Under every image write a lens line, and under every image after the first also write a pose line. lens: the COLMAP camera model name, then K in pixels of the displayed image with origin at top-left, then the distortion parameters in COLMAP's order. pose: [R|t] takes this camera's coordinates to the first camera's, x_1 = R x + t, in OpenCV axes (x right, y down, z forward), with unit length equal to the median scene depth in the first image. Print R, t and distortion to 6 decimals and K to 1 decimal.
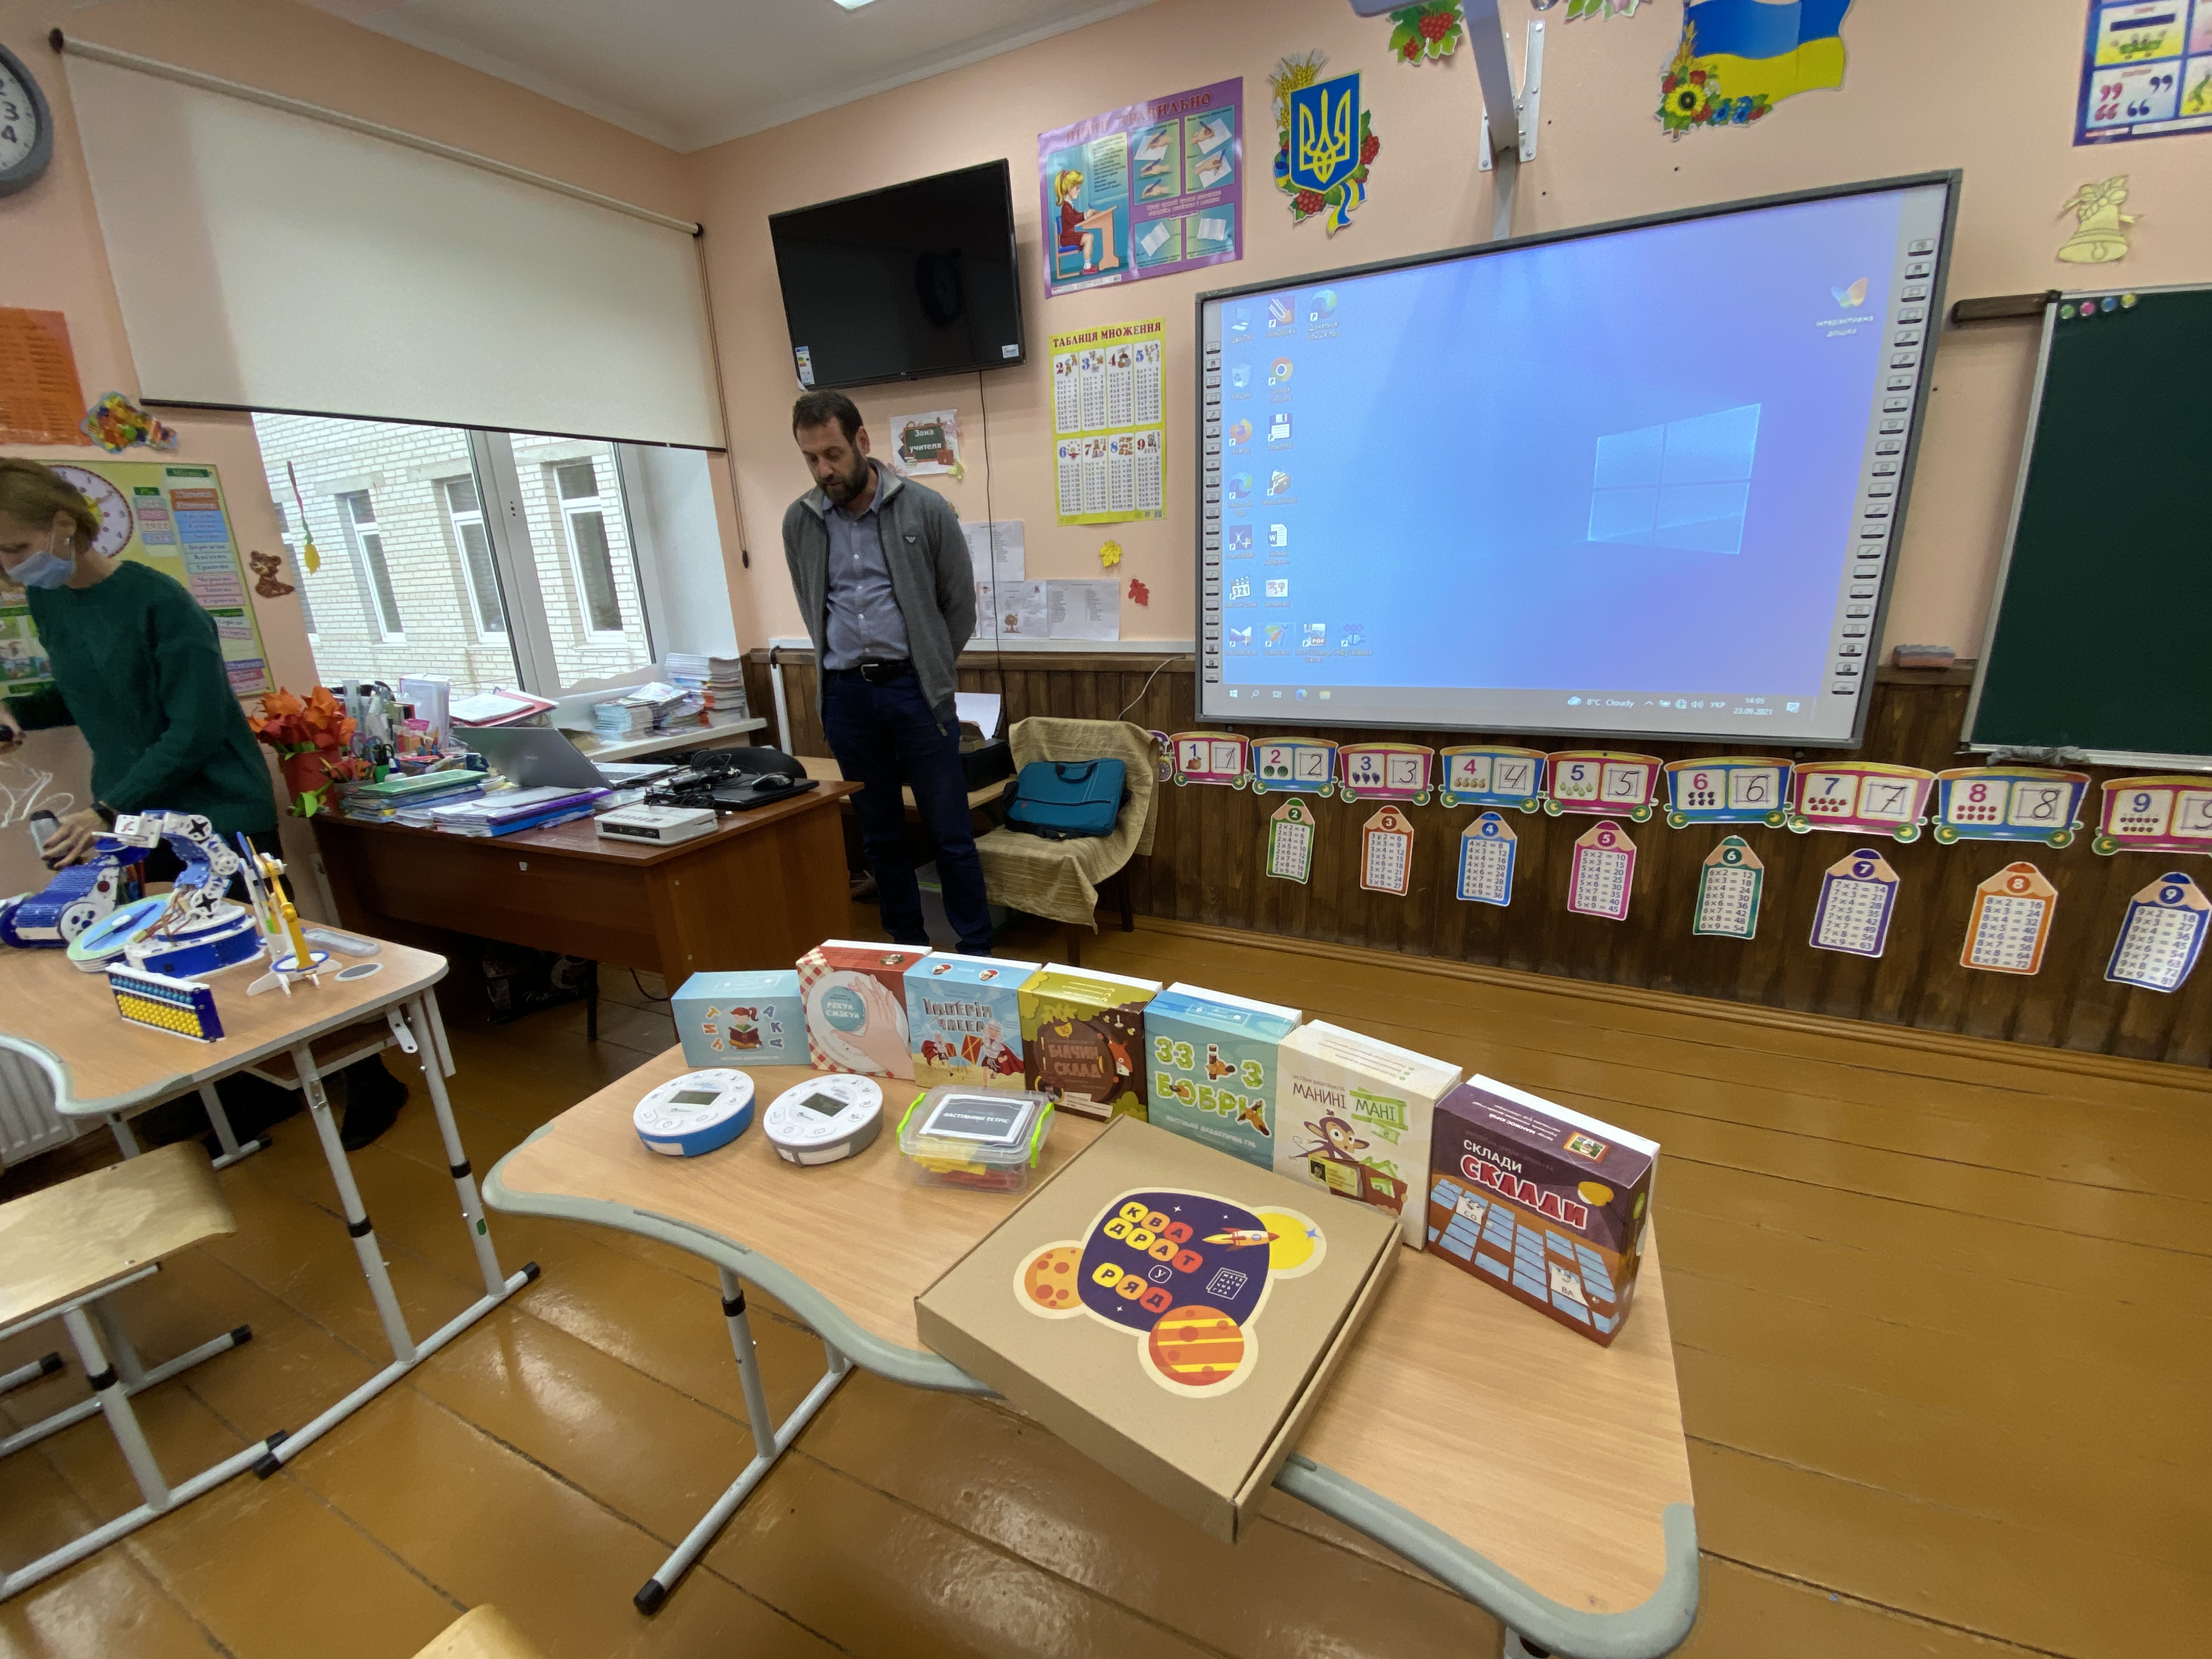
lens RADIAL K [[895.8, 0, 1098.0], [0, 895.8, 828.3], [0, 0, 1]] dist [0.019720, -0.020580]
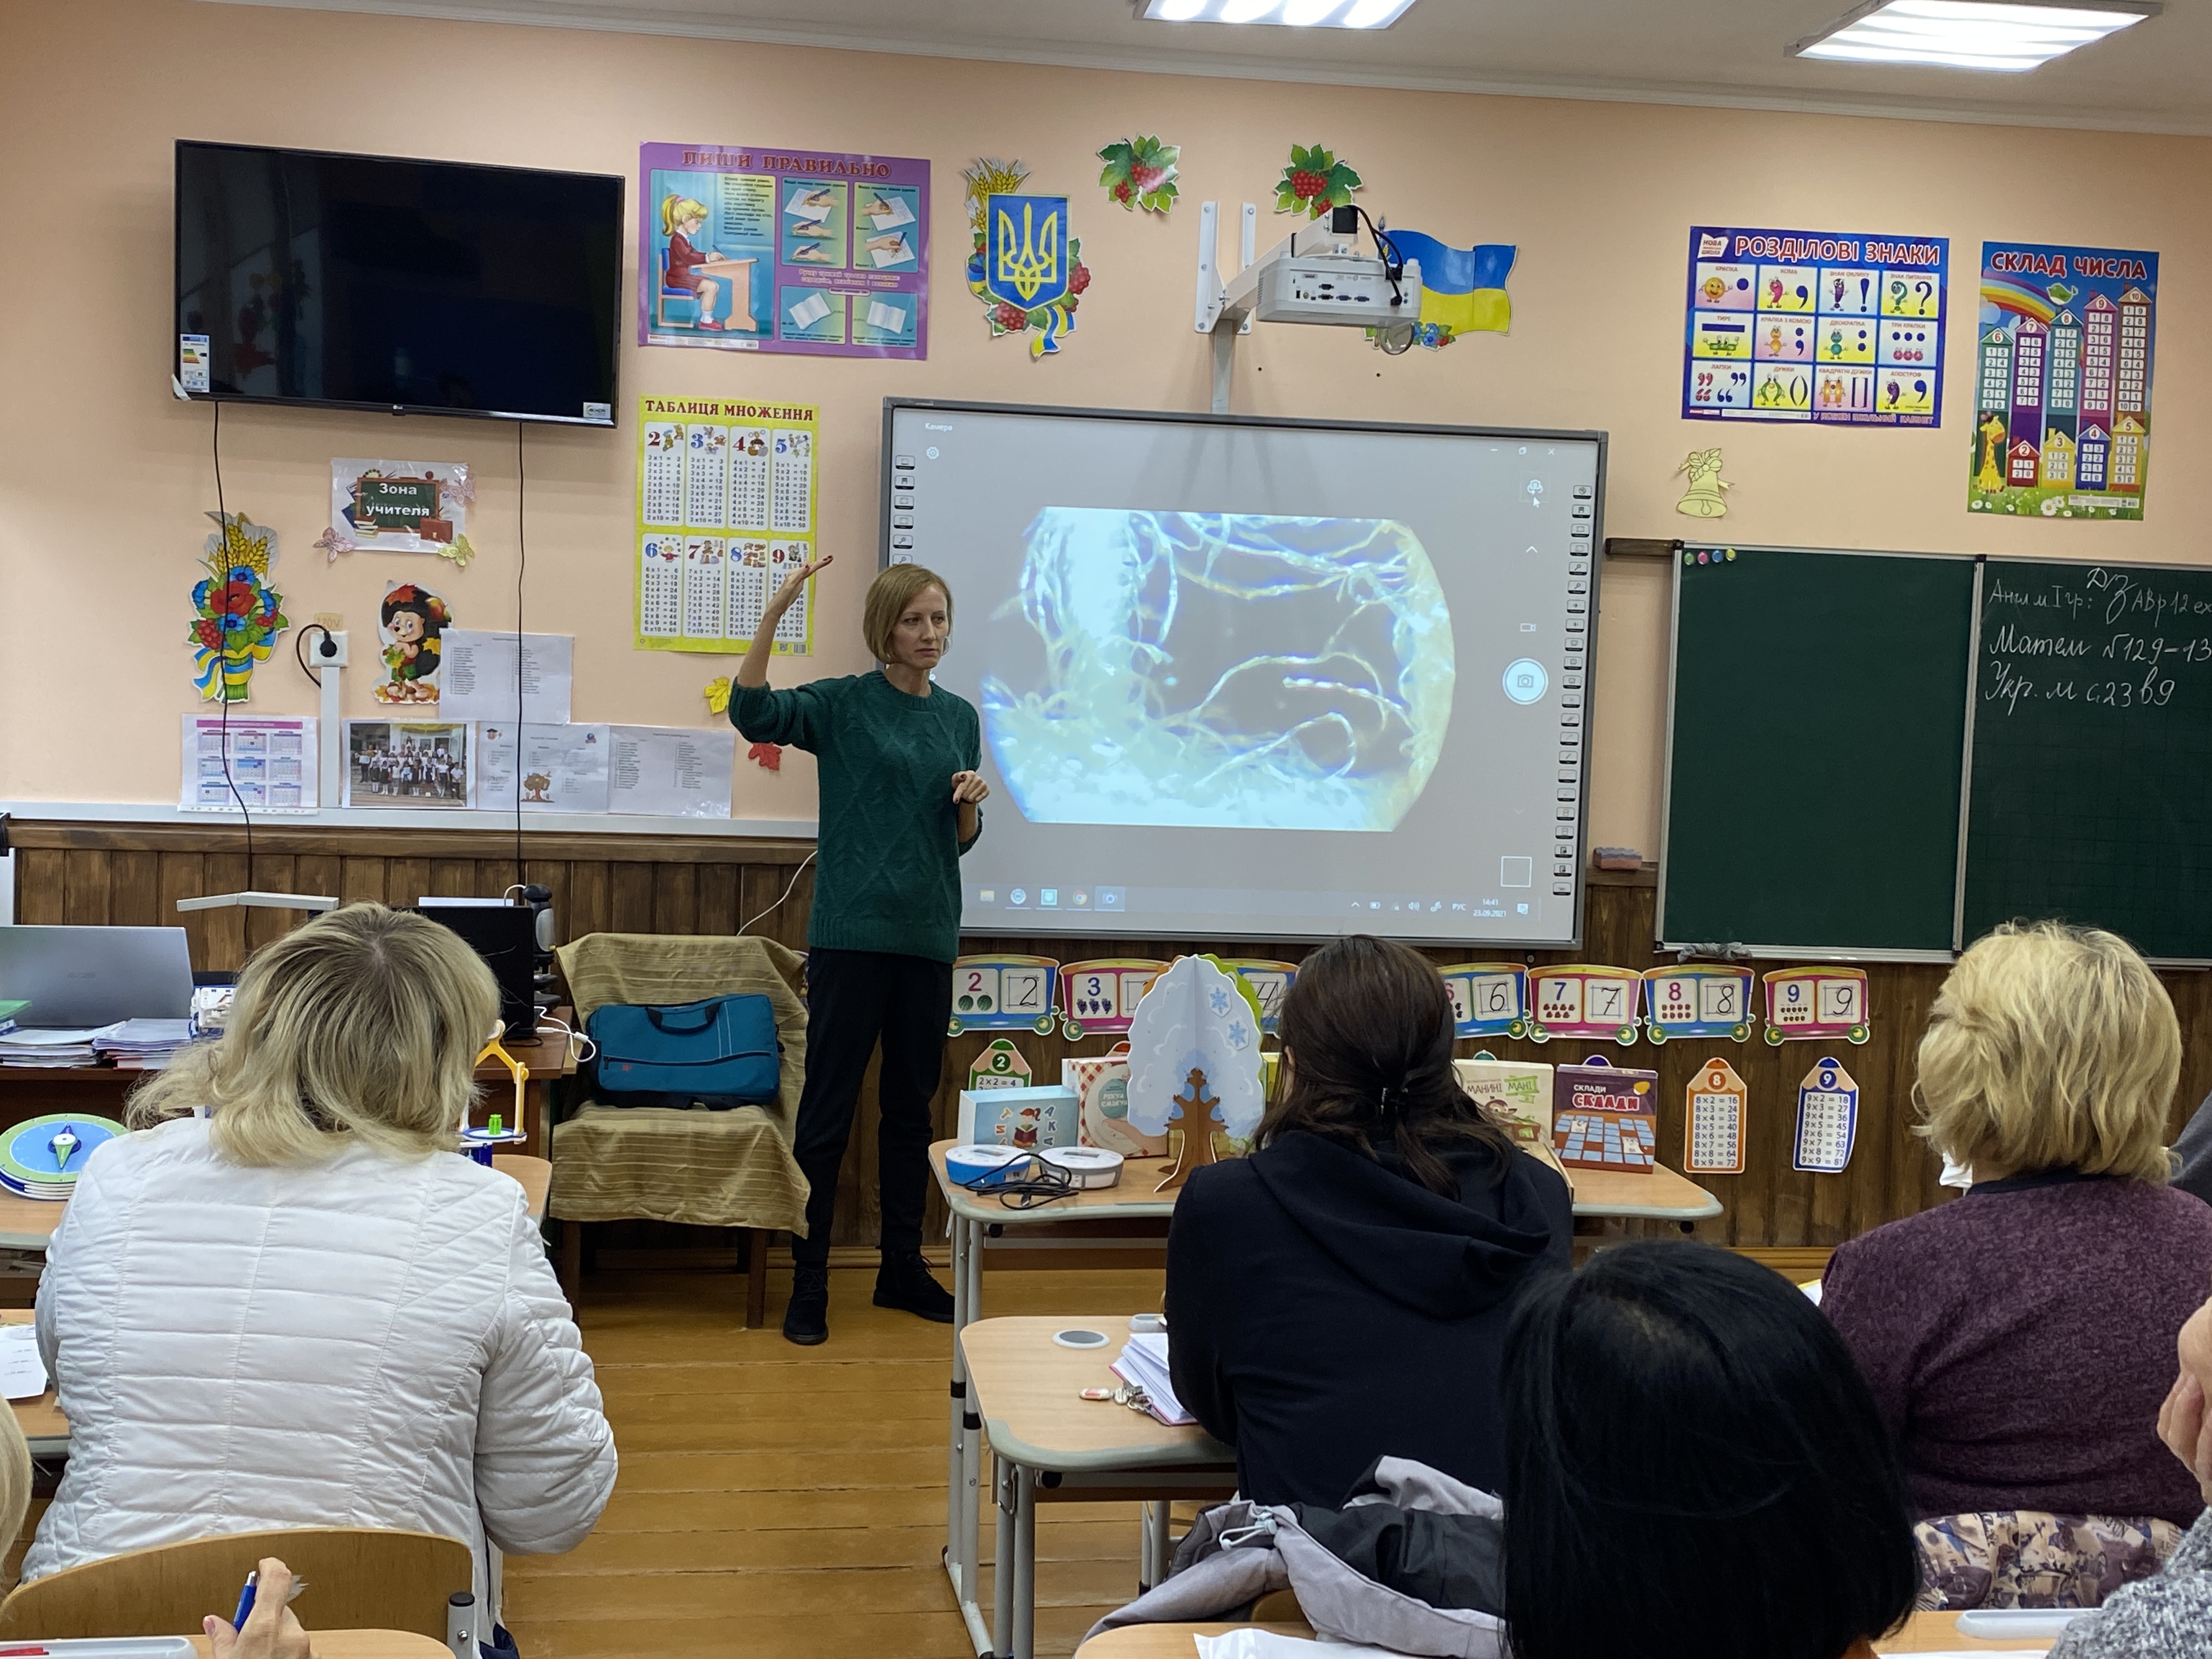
lens RADIAL K [[2516.3, 0, 1102.0], [0, 2516.3, 799.3], [0, 0, 1]] dist [0.213453, -0.789015]
pose [[0.819462, 0.034327, 0.572104, -1.143163], [0.094734, 0.976361, -0.194278, 0.232973], [-0.565250, 0.213401, 0.796839, -0.924947]]
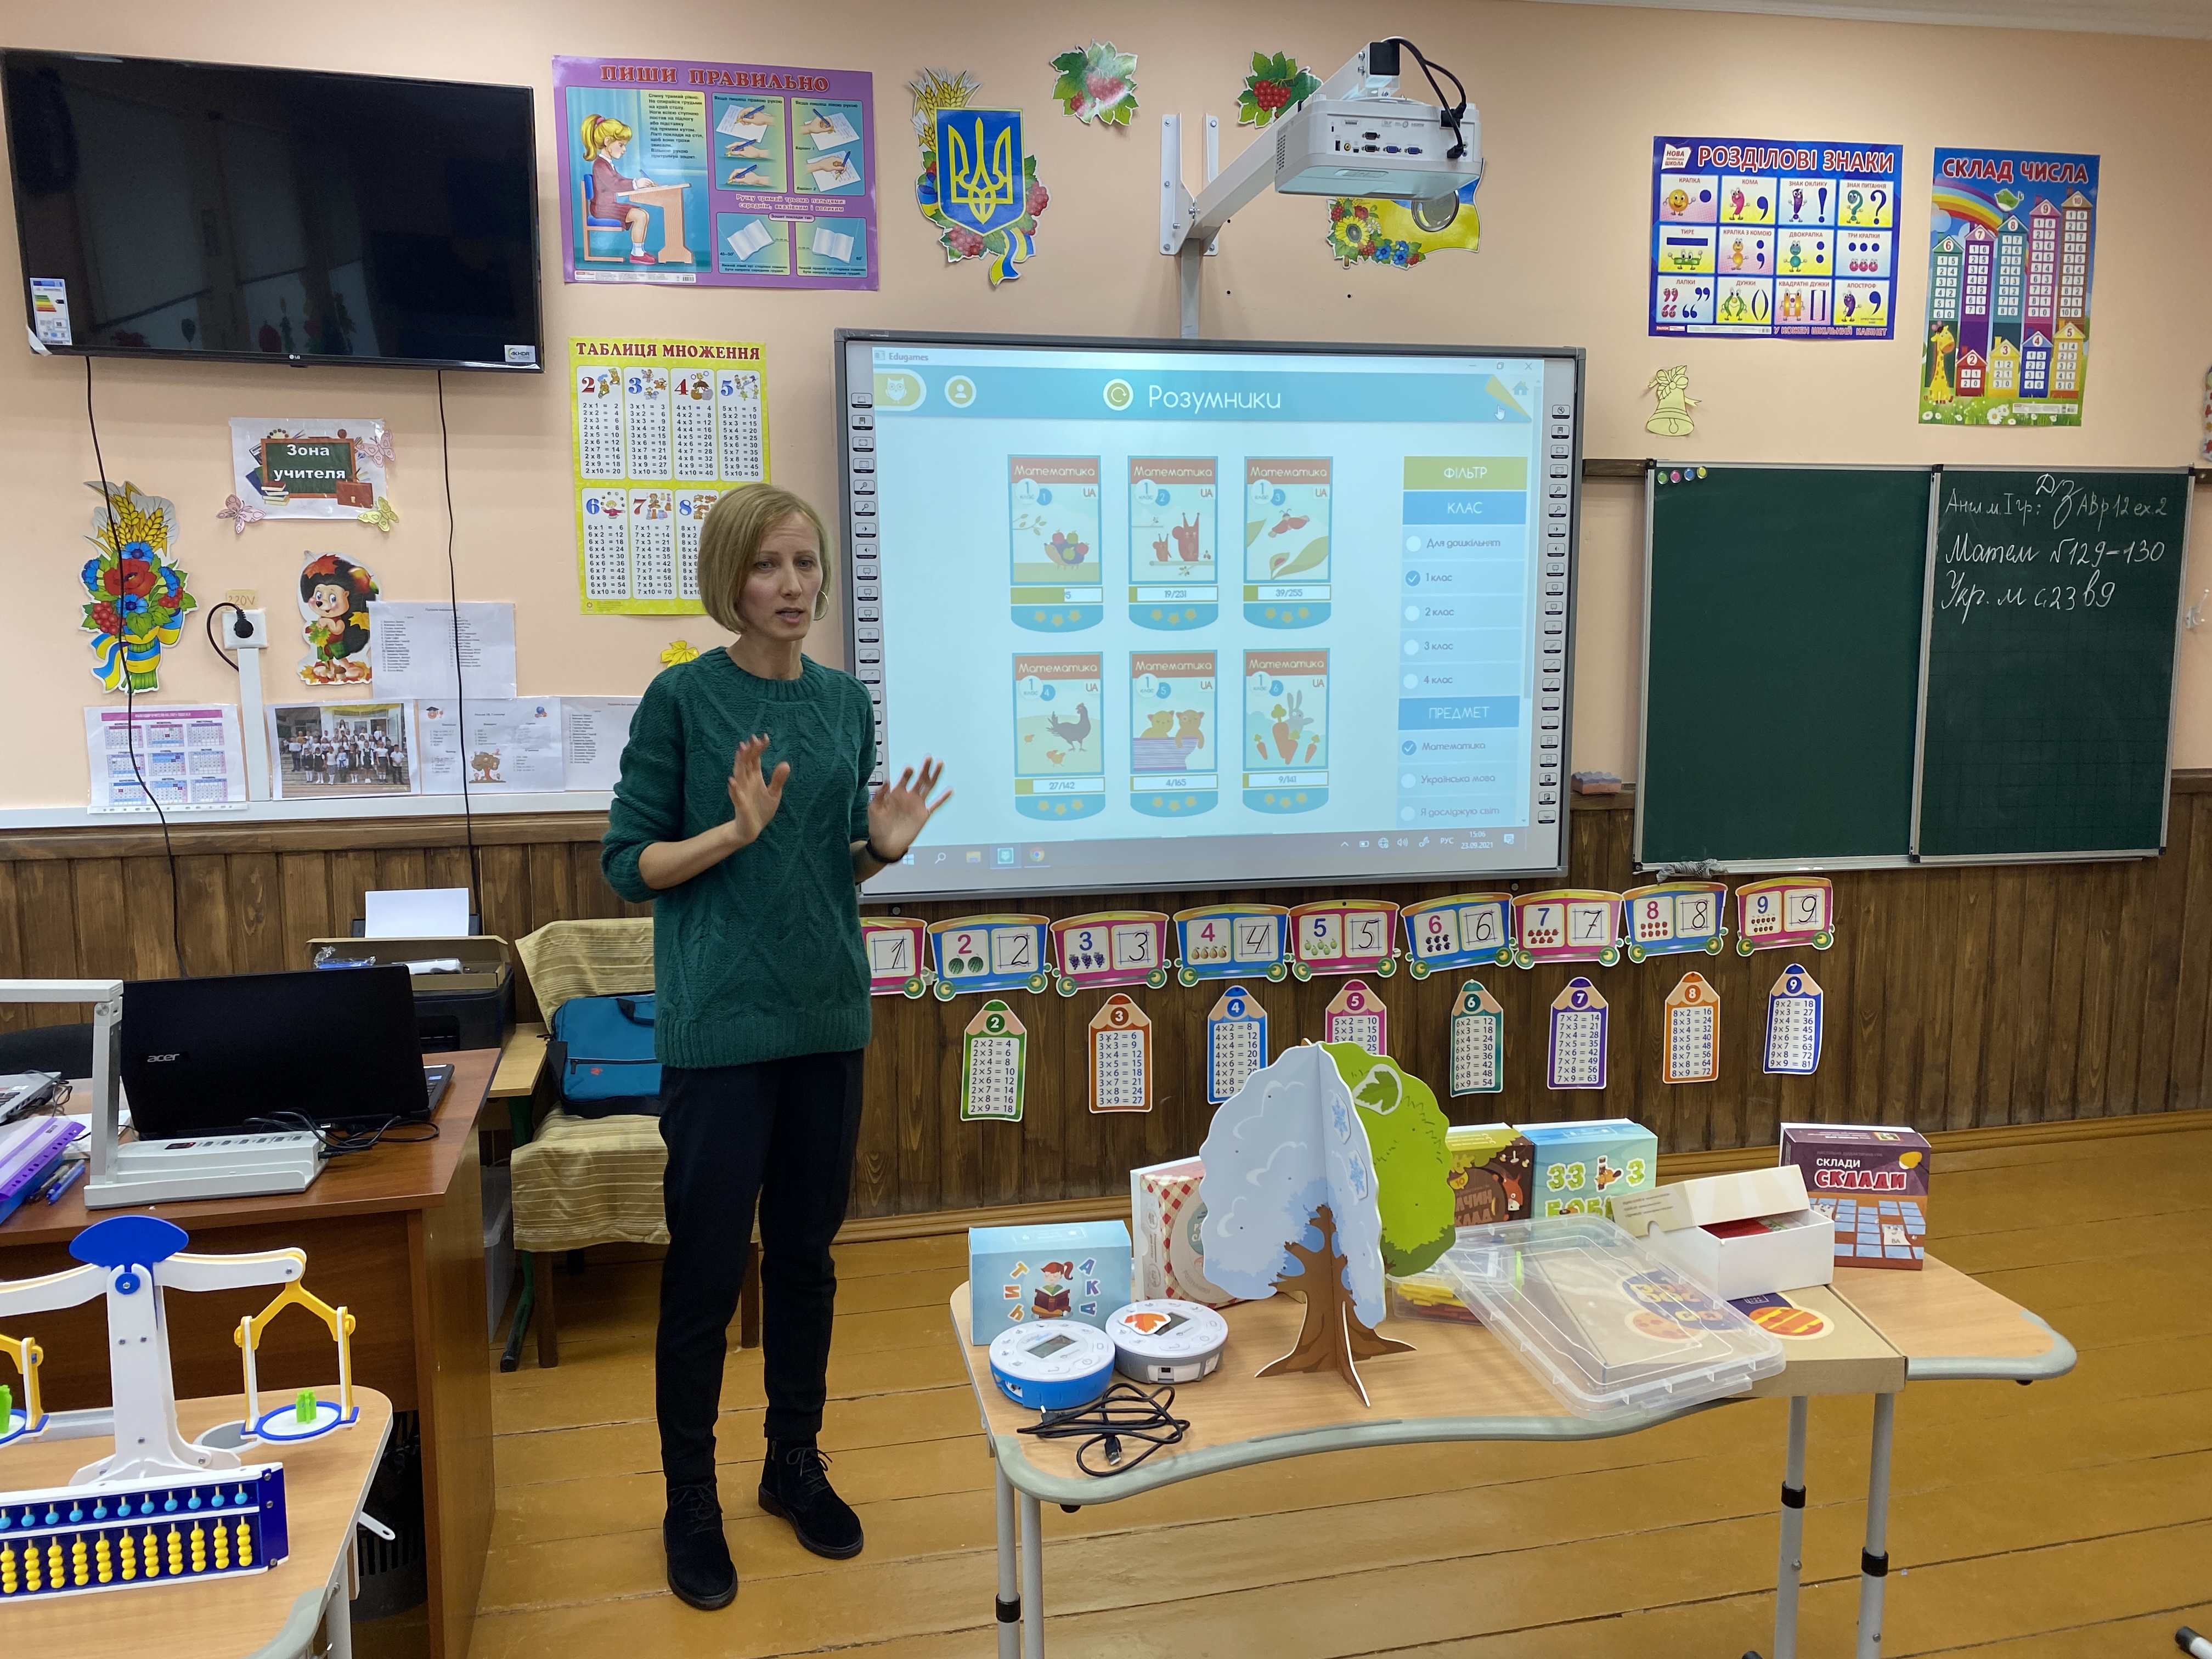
lens RADIAL K [[1690.3, 0, 1104.5], [0, 1690.3, 822.5], [0, 0, 1]] dist [0.096892, -0.244159]
pose [[0.785606, -0.047760, 0.616881, -0.682456], [0.148679, 0.982375, -0.113286, -0.009503], [-0.600598, 0.180716, 0.778861, -0.160338]]
